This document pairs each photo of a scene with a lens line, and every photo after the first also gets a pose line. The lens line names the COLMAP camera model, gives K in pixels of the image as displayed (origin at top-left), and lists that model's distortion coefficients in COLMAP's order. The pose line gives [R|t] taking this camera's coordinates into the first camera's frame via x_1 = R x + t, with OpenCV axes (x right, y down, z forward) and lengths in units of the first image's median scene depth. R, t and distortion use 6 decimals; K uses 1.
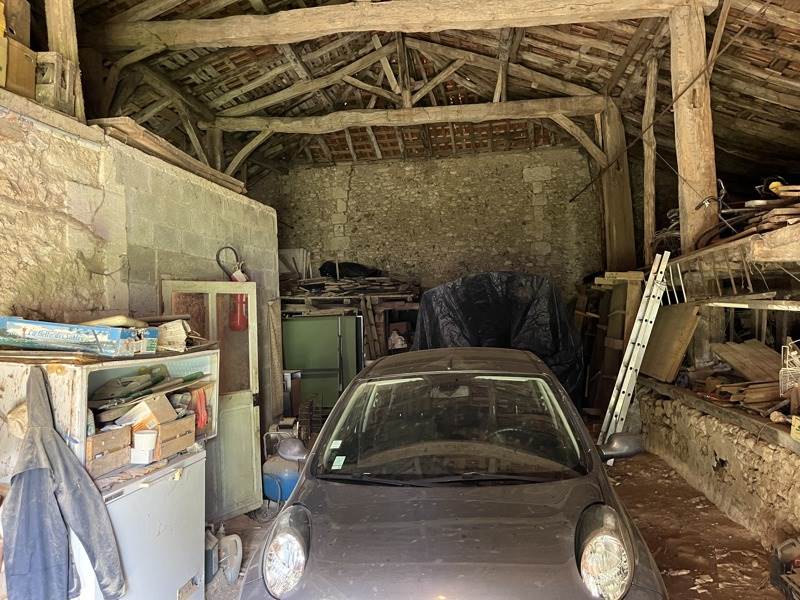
lens RADIAL K [[606.0, 0, 399.6], [0, 606.0, 301.4], [0, 0, 1]] dist [0.000122, -0.000059]
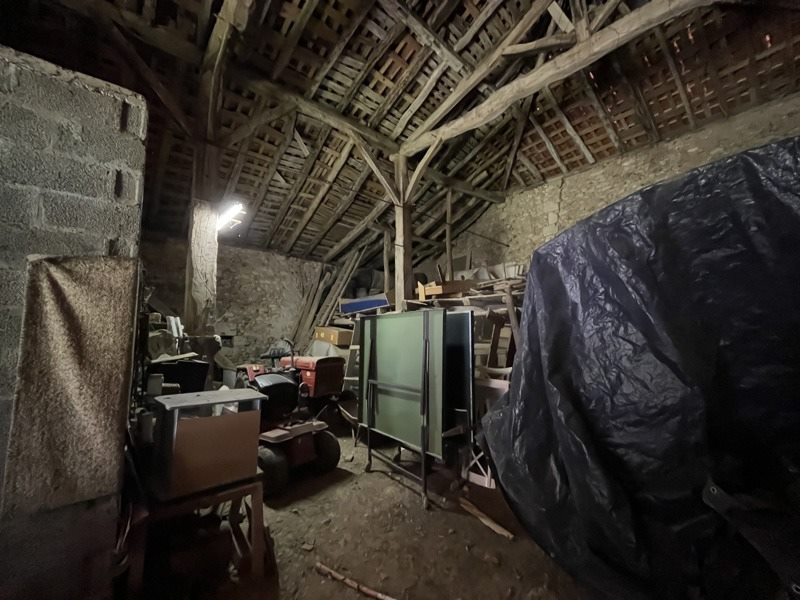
lens RADIAL K [[323.2, 0, 402.6], [0, 323.2, 298.8], [0, 0, 1]] dist [0.000372, 0.000049]
pose [[0.760129, -0.048017, -0.647996, 0.064514], [0.003282, 0.997537, -0.070068, 0.020966], [0.649764, 0.051134, 0.758414, 0.420779]]
